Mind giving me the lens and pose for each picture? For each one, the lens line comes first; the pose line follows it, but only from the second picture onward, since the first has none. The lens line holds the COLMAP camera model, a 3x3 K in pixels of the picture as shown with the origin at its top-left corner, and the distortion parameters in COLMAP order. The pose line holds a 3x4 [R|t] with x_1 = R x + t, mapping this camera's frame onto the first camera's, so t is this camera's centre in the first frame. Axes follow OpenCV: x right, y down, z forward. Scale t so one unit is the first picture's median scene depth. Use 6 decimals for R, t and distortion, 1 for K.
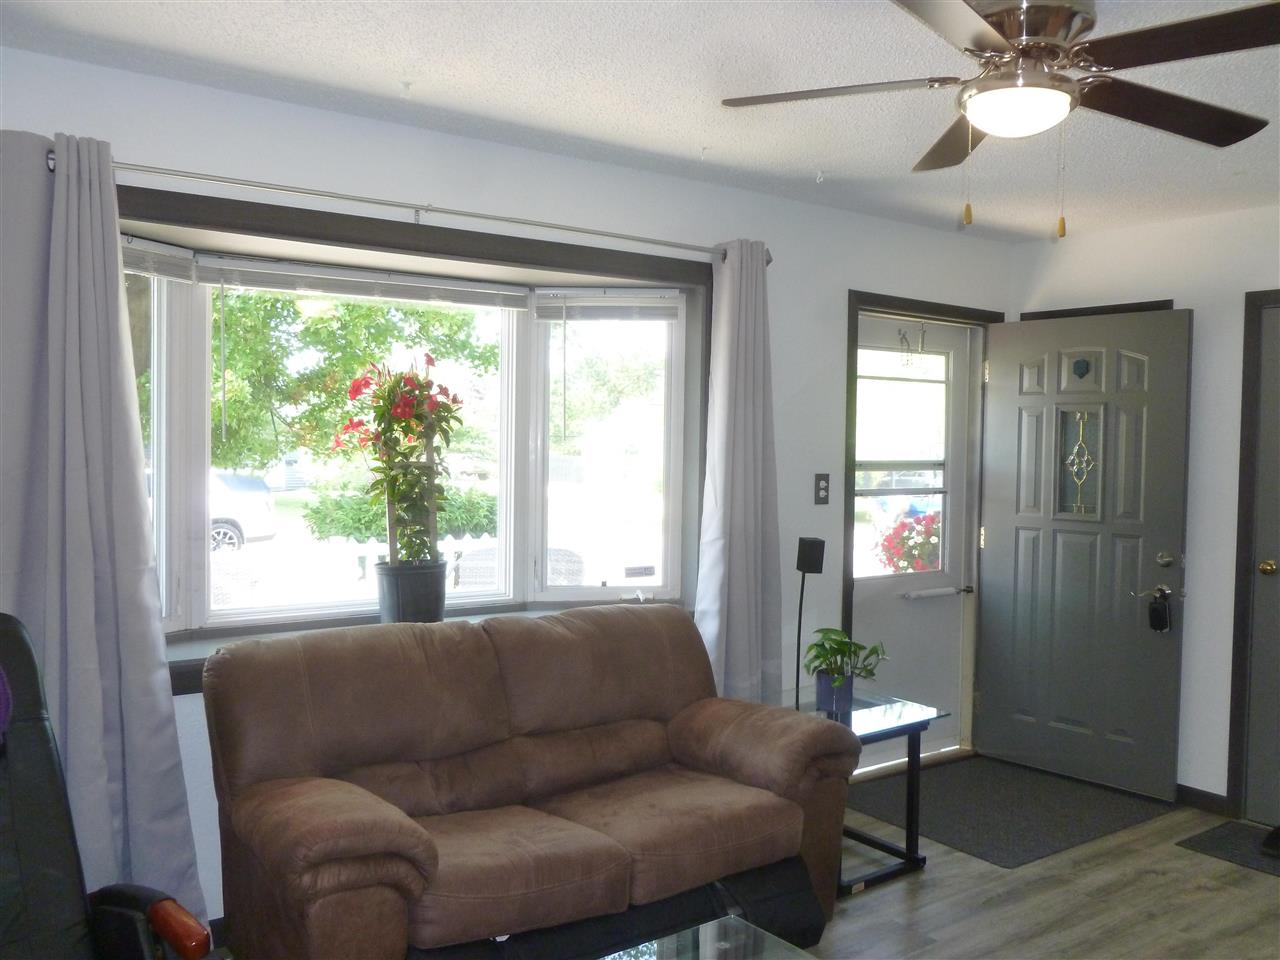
lens RADIAL K [[1113.8, 0, 640.0], [0, 1113.8, 480.0], [0, 0, 1]] dist [-0.012345, -0.005169]
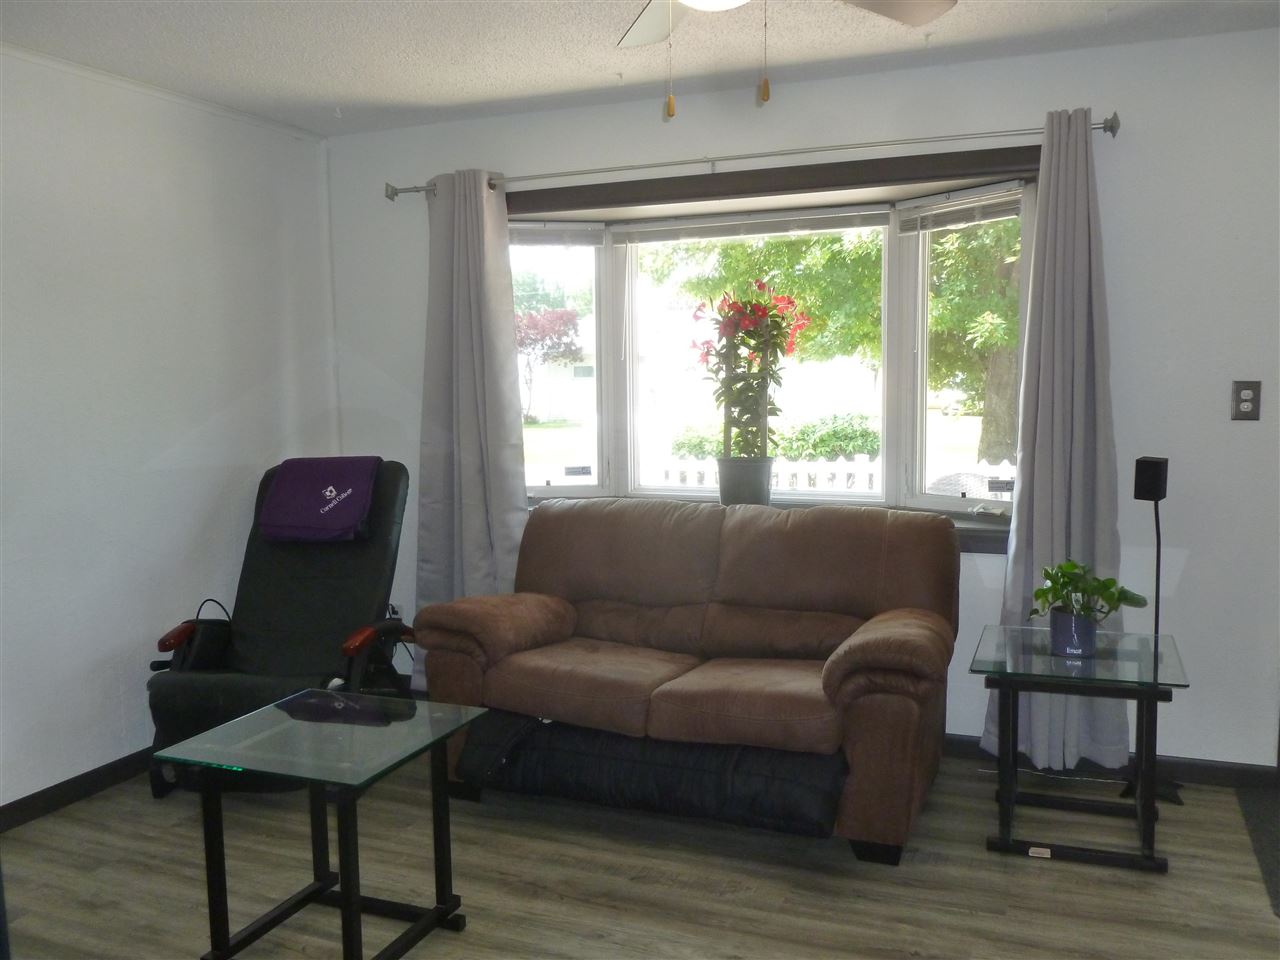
lens RADIAL K [[1109.8, 0, 640.9], [0, 1109.8, 477.4], [0, 0, 1]] dist [-0.023017, 0.008028]
pose [[0.513672, 0.059102, -0.855948, 0.698101], [-0.010490, 0.997983, 0.062614, 0.020290], [0.857922, -0.023184, 0.513256, 0.270005]]
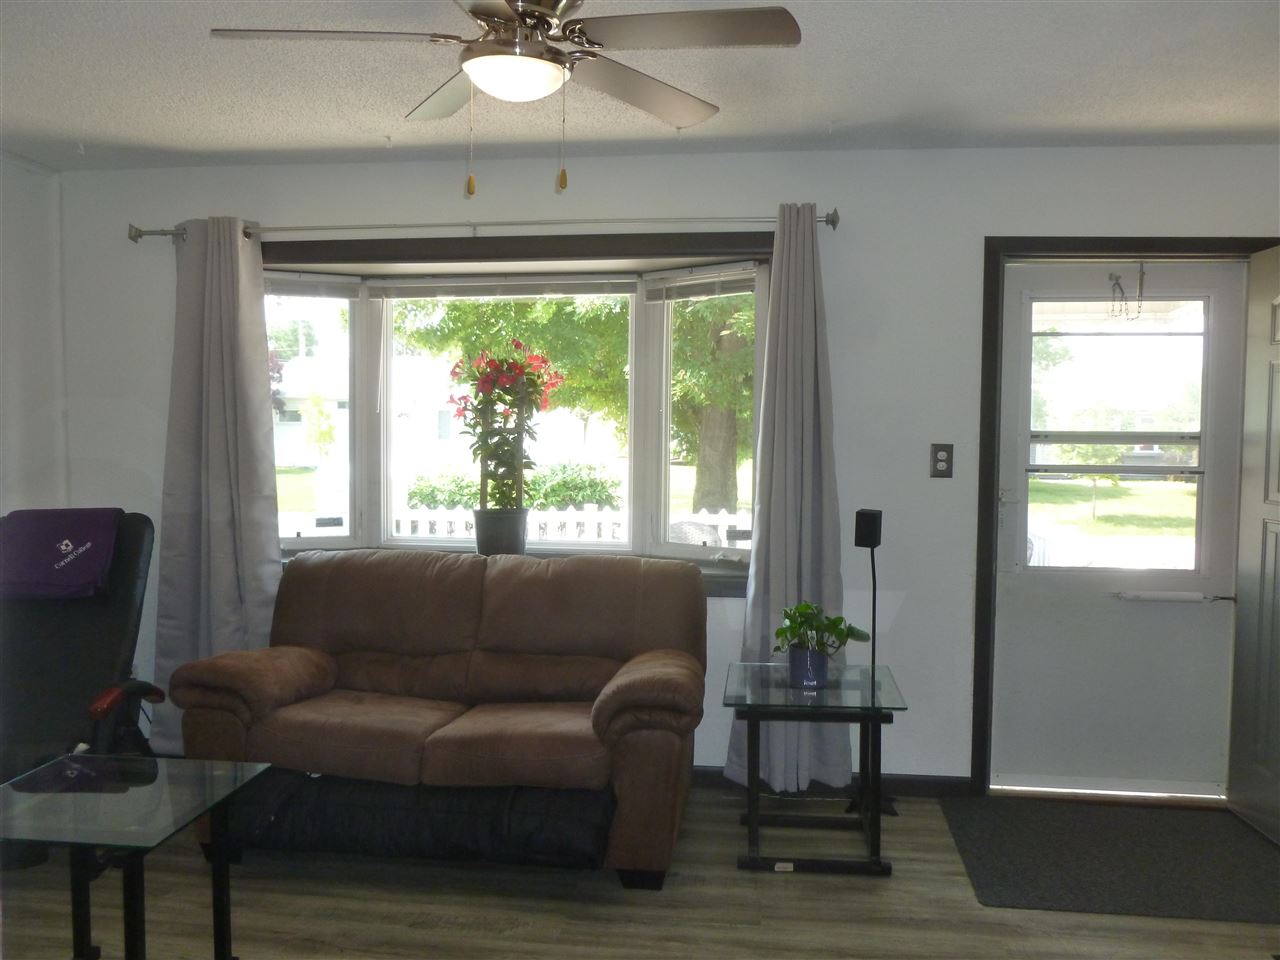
lens RADIAL K [[1109.8, 0, 640.9], [0, 1109.8, 477.4], [0, 0, 1]] dist [-0.023017, 0.008028]
pose [[0.718963, 0.027193, -0.694516, 0.703356], [-0.022425, 0.999622, 0.015926, 0.014467], [0.694687, 0.004124, 0.719301, 0.202347]]
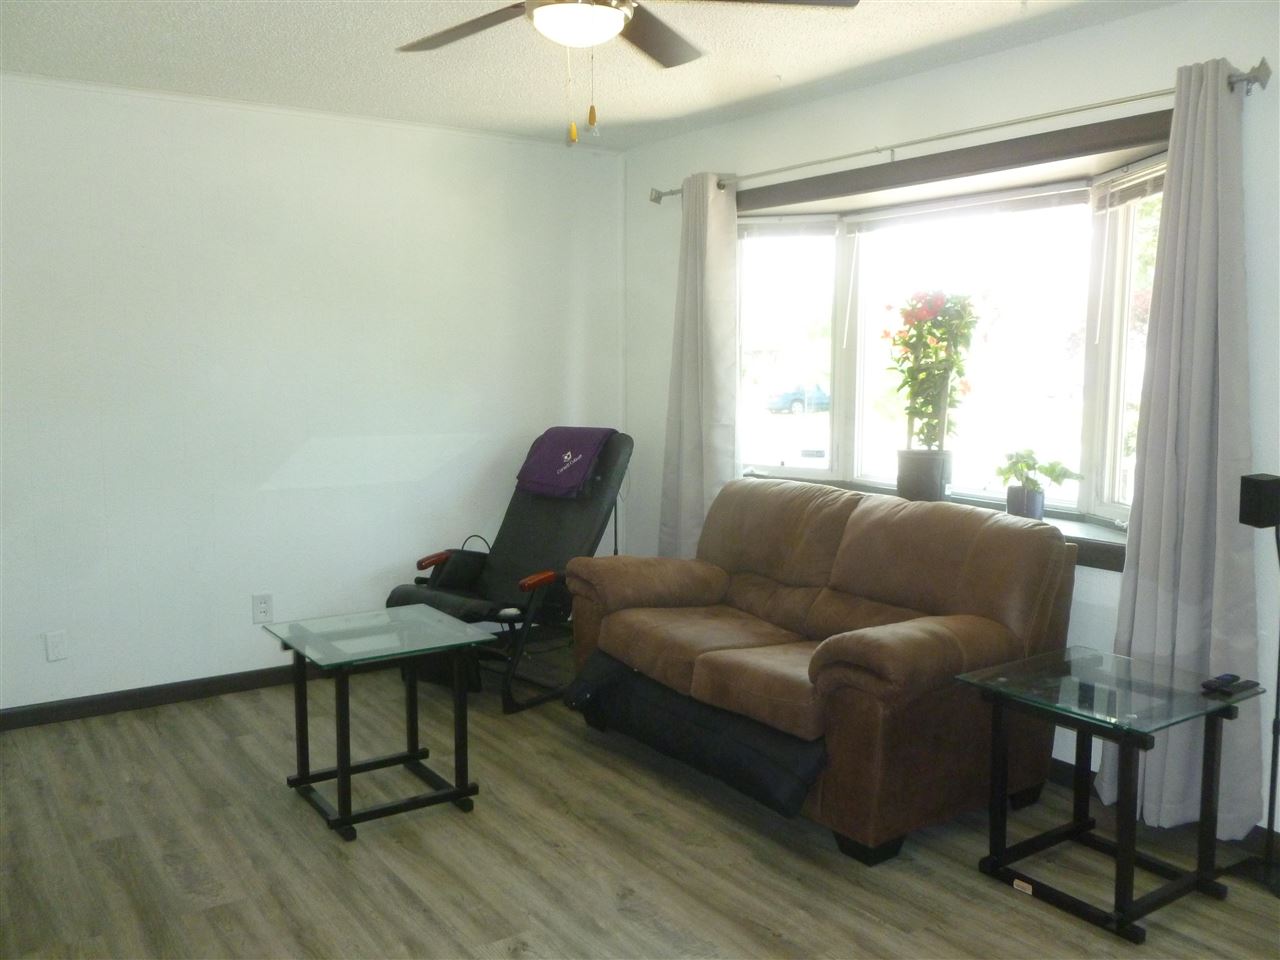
lens RADIAL K [[1109.8, 0, 640.9], [0, 1109.8, 477.4], [0, 0, 1]] dist [-0.023017, 0.008028]
pose [[-0.030347, 0.095505, -0.994966, 0.888406], [-0.040104, 0.994507, 0.096684, 0.002507], [0.998735, 0.042836, -0.026351, 0.673977]]
